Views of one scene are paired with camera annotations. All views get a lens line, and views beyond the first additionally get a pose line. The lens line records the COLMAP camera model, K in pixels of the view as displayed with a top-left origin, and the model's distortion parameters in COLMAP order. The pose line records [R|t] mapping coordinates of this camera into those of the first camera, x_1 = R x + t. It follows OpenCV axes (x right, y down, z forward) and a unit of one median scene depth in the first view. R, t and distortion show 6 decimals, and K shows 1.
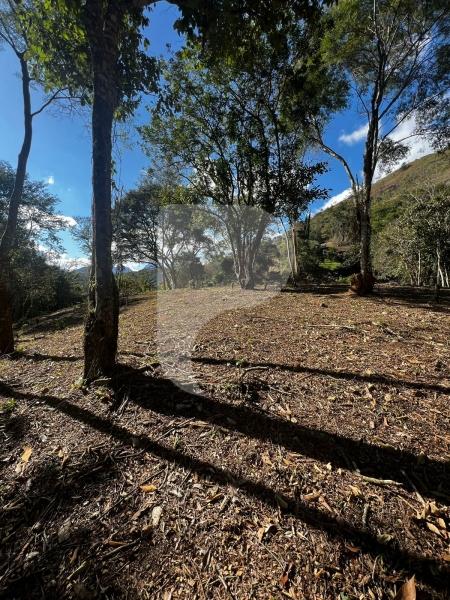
lens RADIAL K [[240.4, 0, 227.8], [0, 240.4, 298.5], [0, 0, 1]] dist [-0.000668, 0.001083]
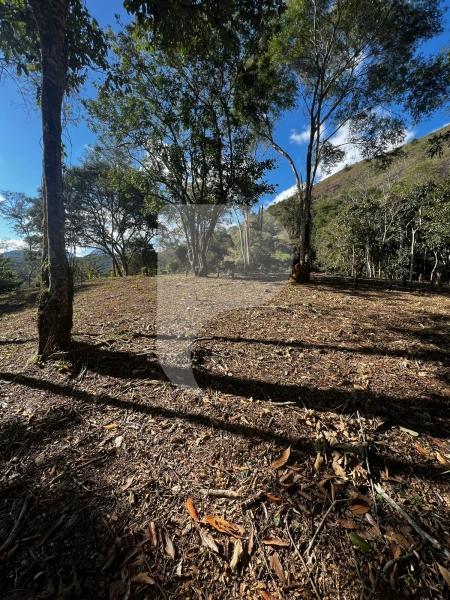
lens RADIAL K [[240.4, 0, 227.4], [0, 240.4, 298.6], [0, 0, 1]] dist [-0.000668, 0.001083]
pose [[0.983429, -0.002232, 0.181281, 0.012819], [-0.005880, 0.999005, 0.044203, 0.019463], [-0.181199, -0.044536, 0.982437, -0.094120]]
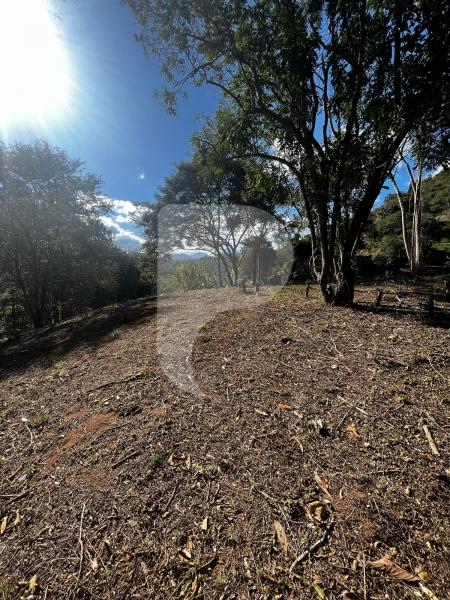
lens RADIAL K [[240.4, 0, 227.5], [0, 240.4, 300.2], [0, 0, 1]] dist [-0.000668, 0.001083]
pose [[0.954599, 0.037281, -0.295551, 0.023428], [-0.016730, 0.997281, 0.071762, -0.166189], [0.297422, -0.063559, 0.952628, 0.998937]]
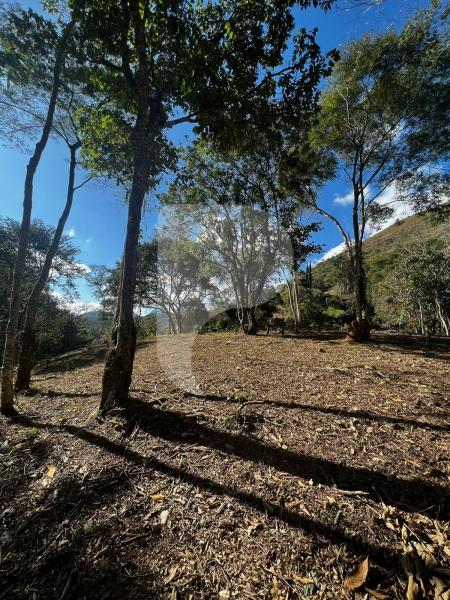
lens RADIAL K [[240.4, 0, 227.5], [0, 240.4, 298.5], [0, 0, 1]] dist [-0.000668, 0.001083]
pose [[0.999689, 0.011722, -0.022021, 0.009099], [-0.015693, 0.981691, -0.189831, 0.014778], [0.019393, 0.190118, 0.981570, -0.103475]]
